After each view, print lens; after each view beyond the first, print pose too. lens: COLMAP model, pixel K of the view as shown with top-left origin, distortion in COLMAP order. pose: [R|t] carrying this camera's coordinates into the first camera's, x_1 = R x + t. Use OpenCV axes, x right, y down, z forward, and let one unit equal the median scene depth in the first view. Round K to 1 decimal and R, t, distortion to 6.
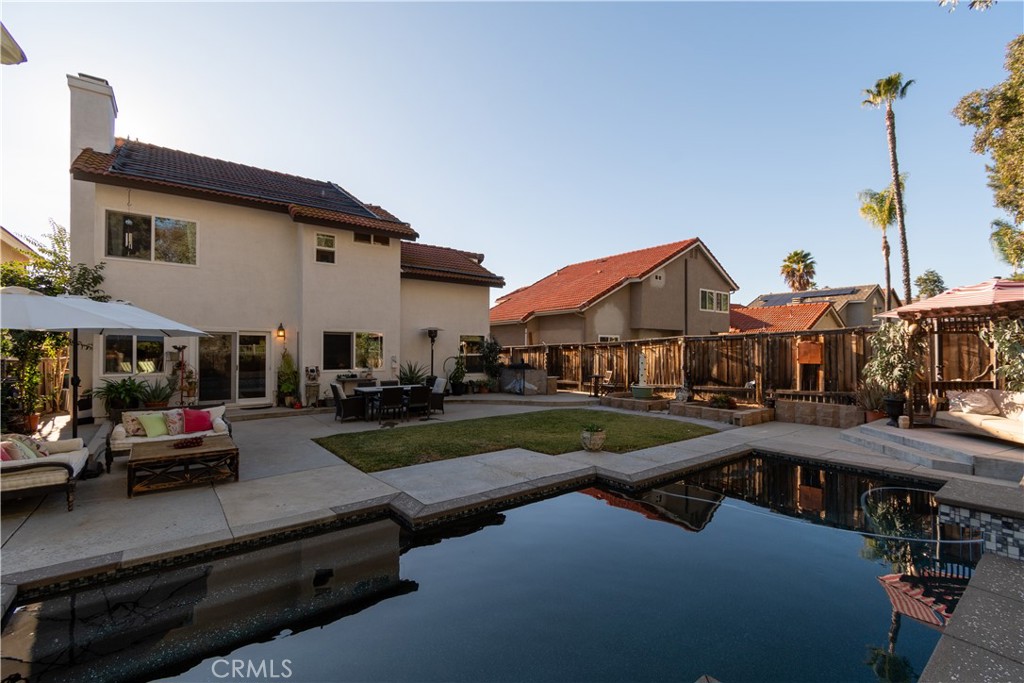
lens RADIAL K [[450.2, 0, 519.7], [0, 450.2, 345.9], [0, 0, 1]] dist [0.004152, -0.001816]
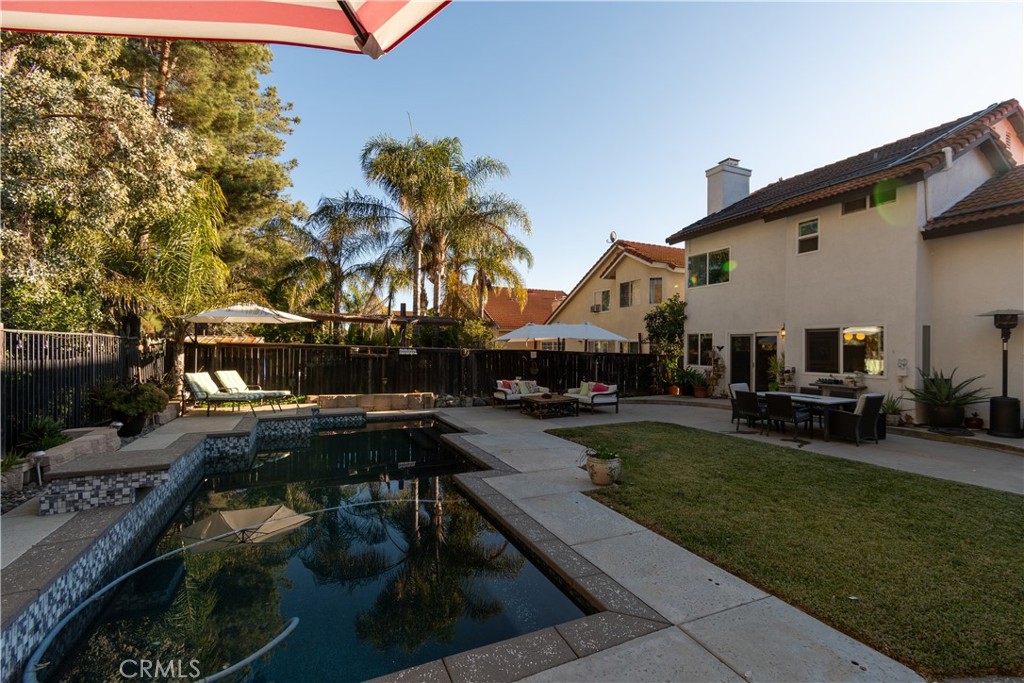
lens RADIAL K [[450.2, 0, 518.8], [0, 450.2, 346.9], [0, 0, 1]] dist [0.004152, -0.001816]
pose [[-0.227268, -0.005554, -0.973816, 0.618556], [0.002149, 0.999978, -0.006205, 0.008325], [0.973830, -0.003503, -0.227251, 0.698809]]
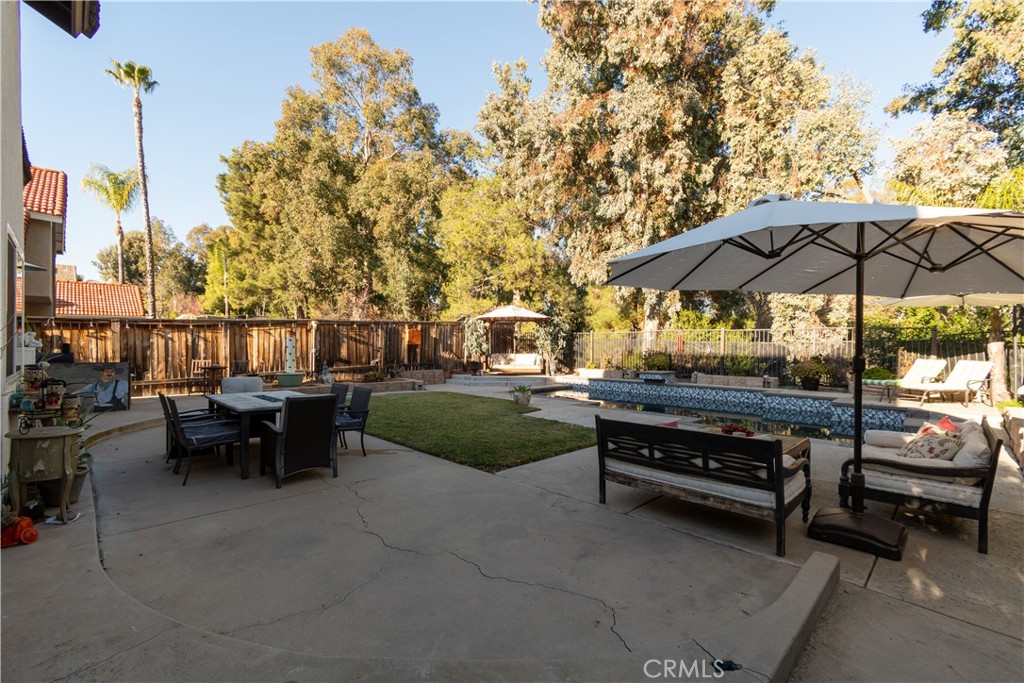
lens RADIAL K [[450.2, 0, 518.2], [0, 450.2, 343.3], [0, 0, 1]] dist [0.004152, -0.001816]
pose [[-0.117856, -0.001778, 0.993029, -0.796622], [-0.013301, 0.999912, 0.000212, 0.029781], [-0.992942, -0.013183, -0.117869, 0.790210]]
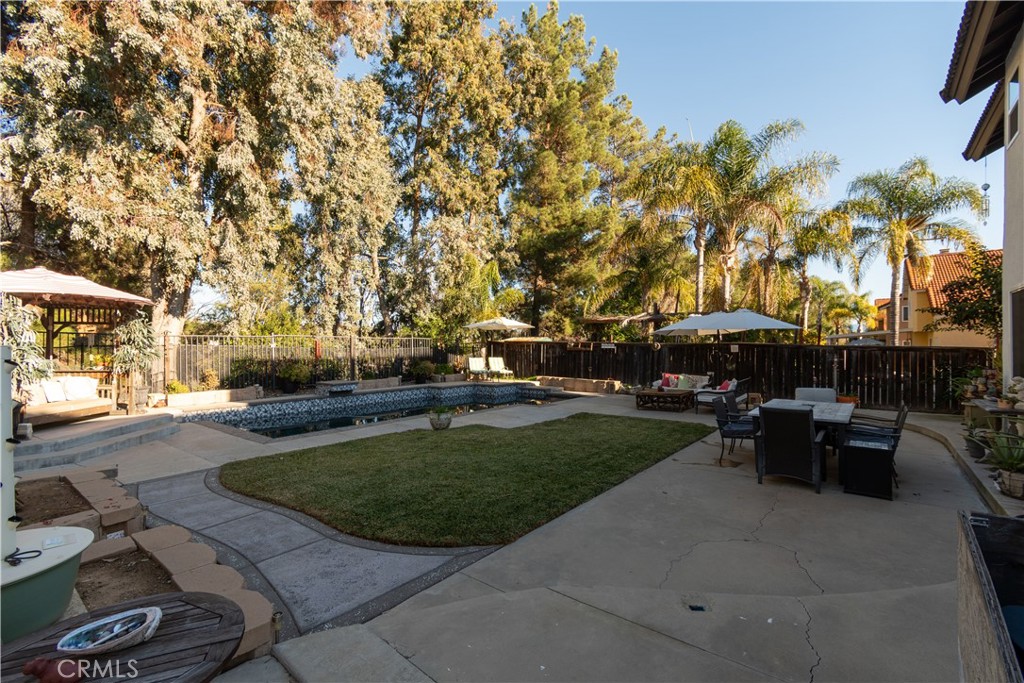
lens RADIAL K [[450.2, 0, 515.7], [0, 450.2, 347.1], [0, 0, 1]] dist [0.004152, -0.001816]
pose [[-0.972517, 0.001752, -0.232827, 0.164425], [0.003269, 0.999976, -0.006130, 0.023952], [0.232811, -0.006722, -0.972499, 1.428523]]
